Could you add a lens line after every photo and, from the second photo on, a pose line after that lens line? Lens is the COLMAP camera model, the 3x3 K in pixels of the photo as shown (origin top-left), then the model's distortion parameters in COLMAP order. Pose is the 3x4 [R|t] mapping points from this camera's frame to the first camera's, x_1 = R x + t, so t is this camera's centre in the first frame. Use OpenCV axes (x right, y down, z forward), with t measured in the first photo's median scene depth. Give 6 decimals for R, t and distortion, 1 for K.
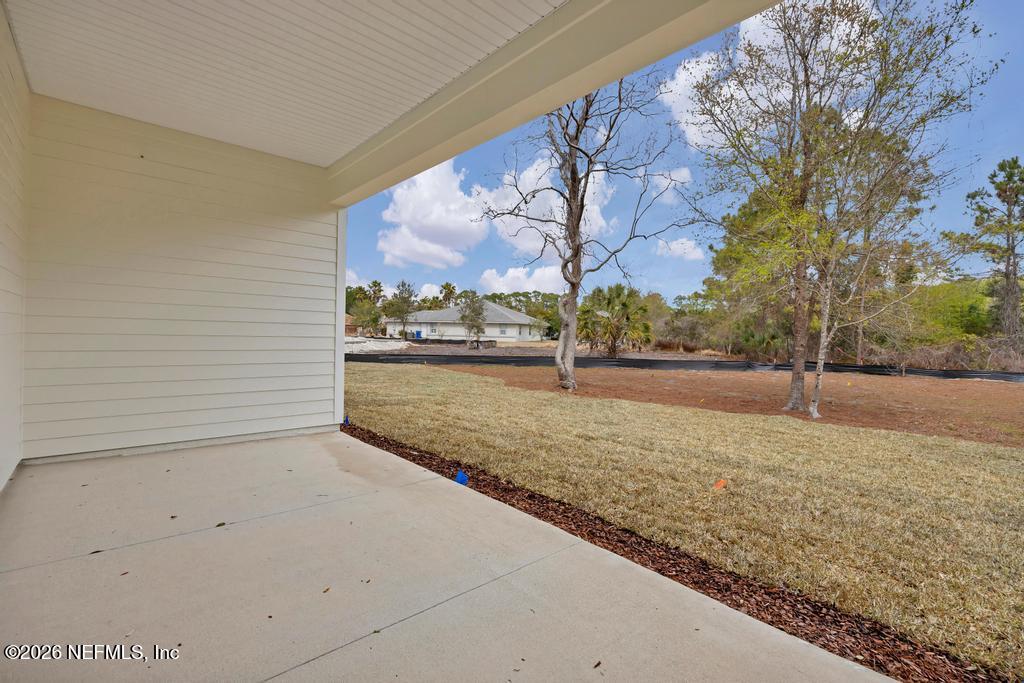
lens RADIAL K [[444.8, 0, 512.5], [0, 444.8, 337.8], [0, 0, 1]] dist [-0.000759, -0.000018]
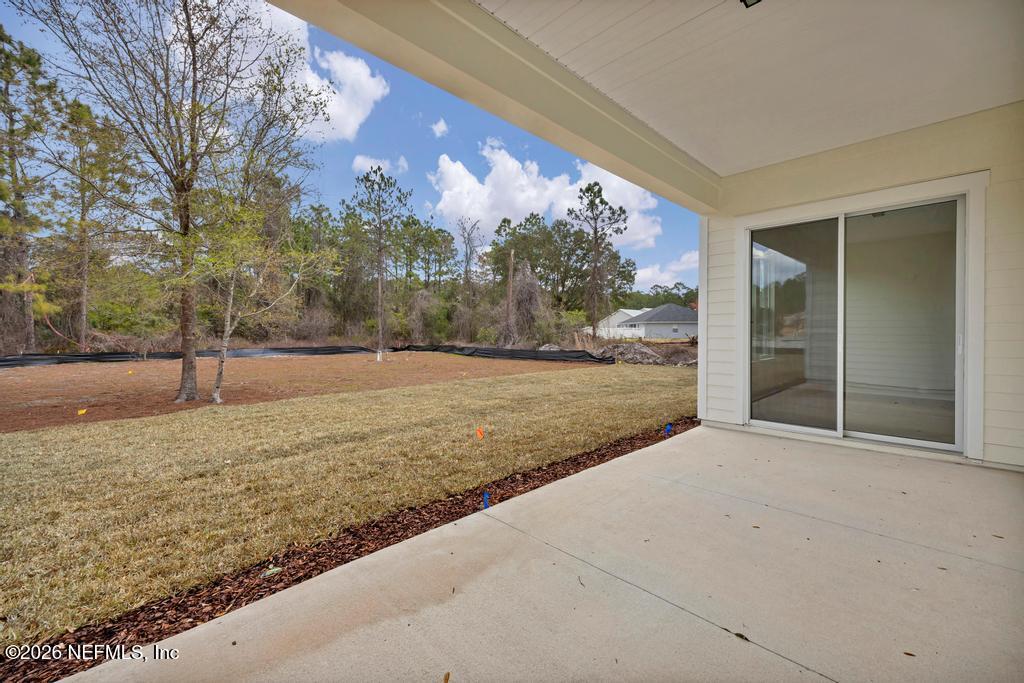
lens RADIAL K [[416.0, 0, 512.3], [0, 416.0, 341.1], [0, 0, 1]] dist [0.000430, 0.000015]
pose [[-0.054192, -0.037252, 0.997835, -0.790529], [-0.006295, 0.999297, 0.036965, -0.013976], [-0.998511, -0.004278, -0.054389, 0.884614]]
